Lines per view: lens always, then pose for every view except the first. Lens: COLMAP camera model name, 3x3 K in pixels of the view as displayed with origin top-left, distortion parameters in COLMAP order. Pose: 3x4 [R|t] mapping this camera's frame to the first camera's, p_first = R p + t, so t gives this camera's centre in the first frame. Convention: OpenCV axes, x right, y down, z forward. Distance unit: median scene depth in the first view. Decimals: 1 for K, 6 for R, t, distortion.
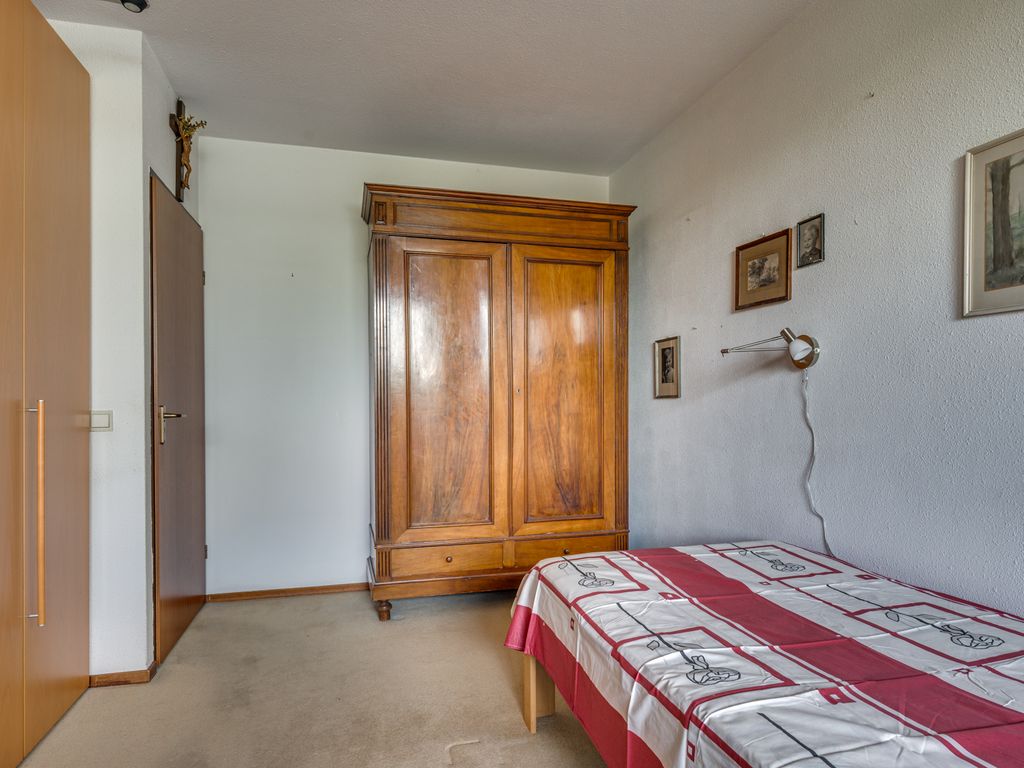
lens RADIAL K [[629.2, 0, 511.5], [0, 629.2, 389.7], [0, 0, 1]] dist [-0.000847, -0.000051]
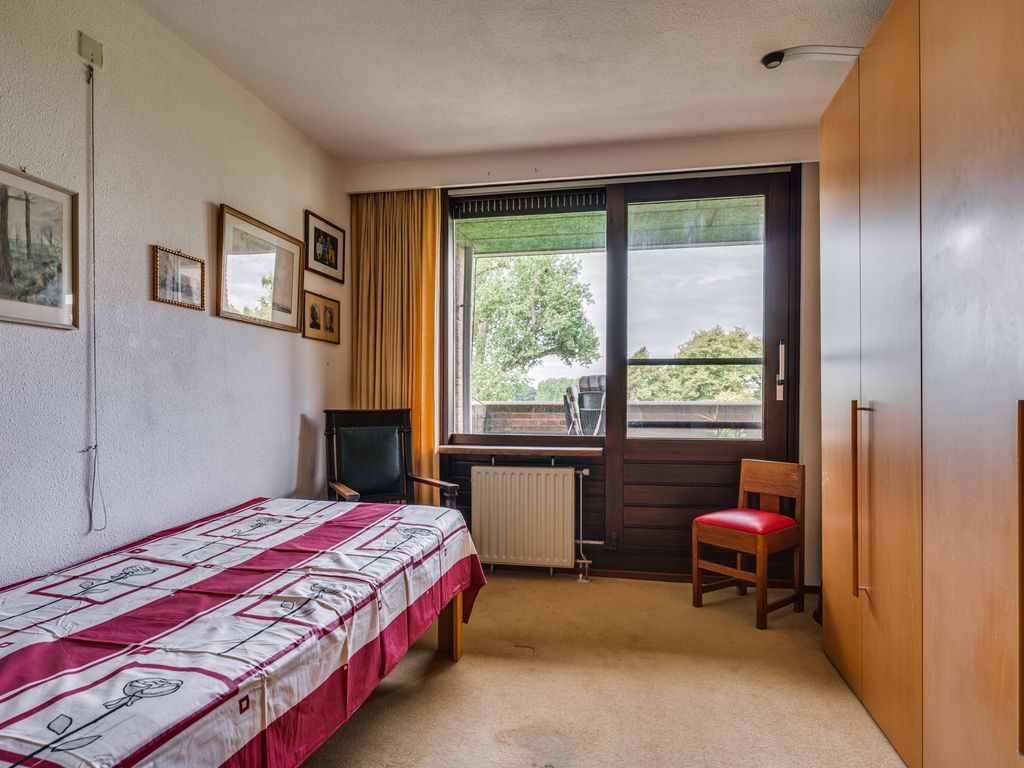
lens RADIAL K [[629.2, 0, 512.0], [0, 629.2, 390.5], [0, 0, 1]] dist [-0.000847, -0.000051]
pose [[-0.887913, 0.007228, 0.459954, -0.533424], [-0.002557, 0.999784, -0.020647, 0.021476], [-0.460003, -0.019509, -0.887703, 1.552536]]
